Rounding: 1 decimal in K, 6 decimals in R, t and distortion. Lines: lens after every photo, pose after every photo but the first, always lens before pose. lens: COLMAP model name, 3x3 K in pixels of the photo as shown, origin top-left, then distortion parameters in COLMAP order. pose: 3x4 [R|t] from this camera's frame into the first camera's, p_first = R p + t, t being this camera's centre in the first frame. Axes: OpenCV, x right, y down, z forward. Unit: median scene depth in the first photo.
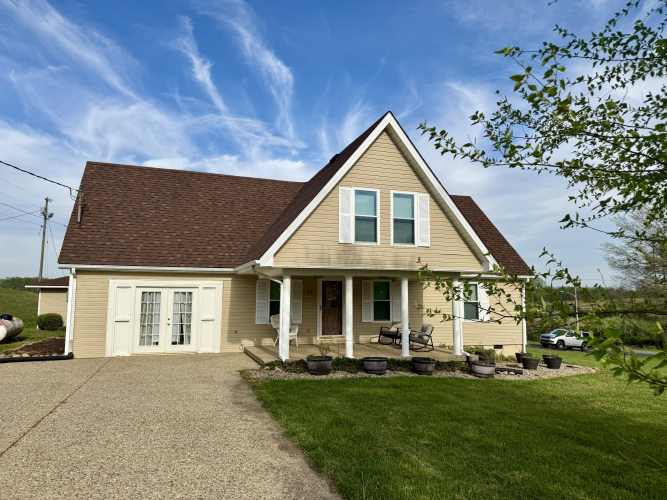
lens RADIAL K [[514.4, 0, 333.4], [0, 514.4, 253.1], [0, 0, 1]] dist [0.039606, -0.002126]
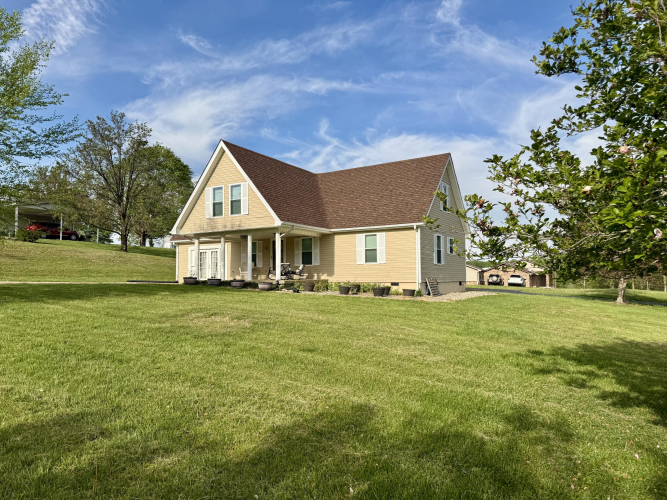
lens RADIAL K [[471.3, 0, 343.9], [0, 471.3, 233.9], [0, 0, 1]] dist [0.034702, -0.037491]
pose [[0.634438, -0.076107, -0.769218, 1.085178], [0.082439, 0.996127, -0.030563, 0.085076], [0.768565, -0.044023, 0.638255, 0.196529]]
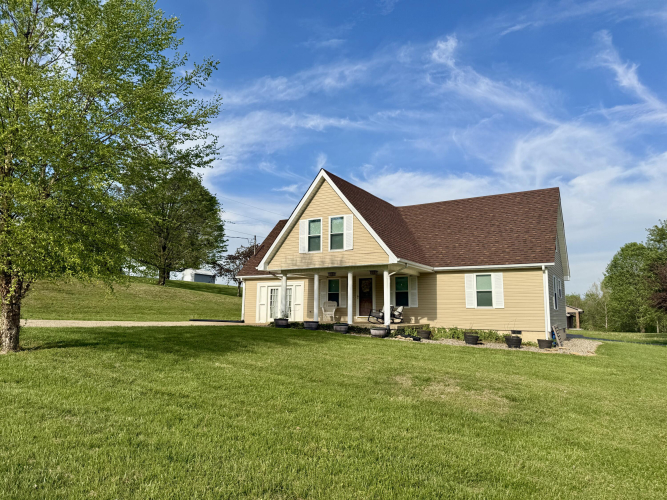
lens RADIAL K [[471.3, 0, 336.6], [0, 471.3, 244.6], [0, 0, 1]] dist [0.034702, -0.037491]
pose [[0.635859, -0.103080, -0.764891, 0.838352], [0.063307, 0.994667, -0.081418, 0.055742], [0.769204, 0.003347, 0.638994, 0.079659]]
